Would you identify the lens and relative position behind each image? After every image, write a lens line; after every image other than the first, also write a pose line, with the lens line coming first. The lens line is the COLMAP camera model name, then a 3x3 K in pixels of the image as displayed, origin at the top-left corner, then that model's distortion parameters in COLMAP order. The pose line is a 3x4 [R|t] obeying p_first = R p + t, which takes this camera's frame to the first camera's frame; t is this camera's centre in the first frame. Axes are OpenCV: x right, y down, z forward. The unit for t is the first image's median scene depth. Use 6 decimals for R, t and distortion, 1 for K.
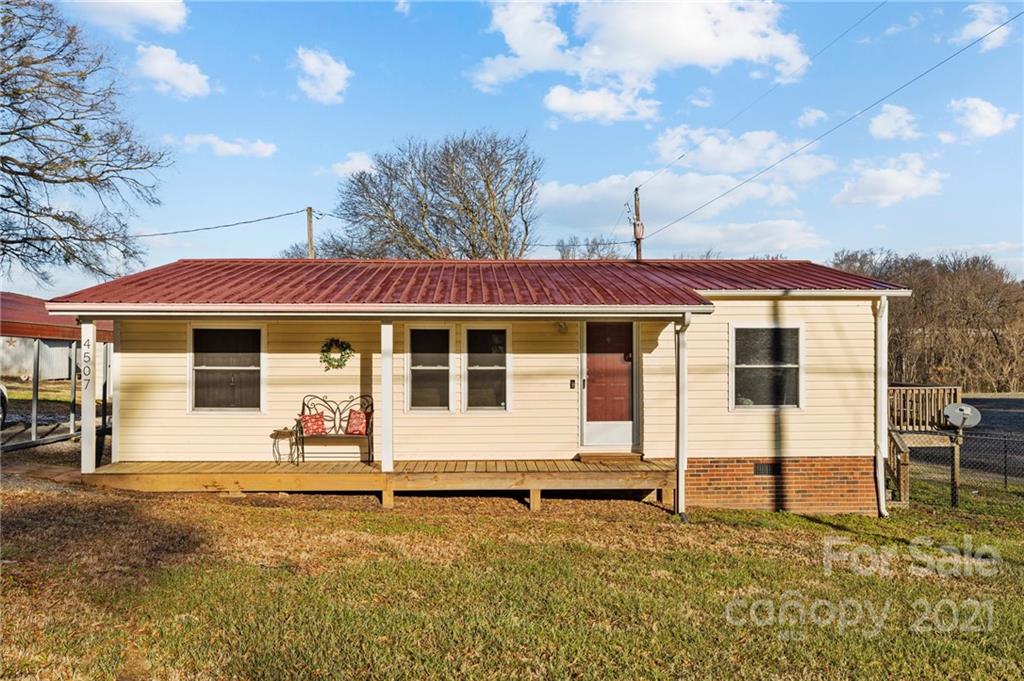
lens RADIAL K [[945.6, 0, 510.8], [0, 945.6, 358.2], [0, 0, 1]] dist [0.001301, -0.002794]
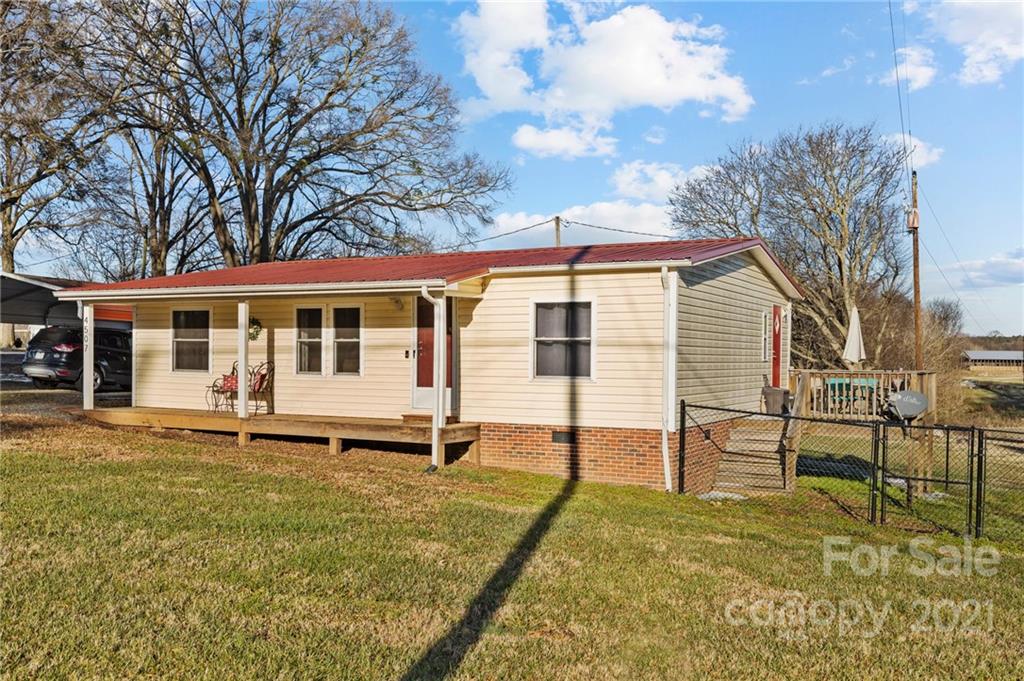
lens RADIAL K [[945.6, 0, 510.8], [0, 945.6, 358.2], [0, 0, 1]] dist [0.001301, -0.002794]
pose [[0.865019, 0.009327, -0.501652, 0.757952], [-0.015865, 0.999836, -0.008766, 0.040541], [0.501487, 0.015541, 0.865025, 0.064182]]
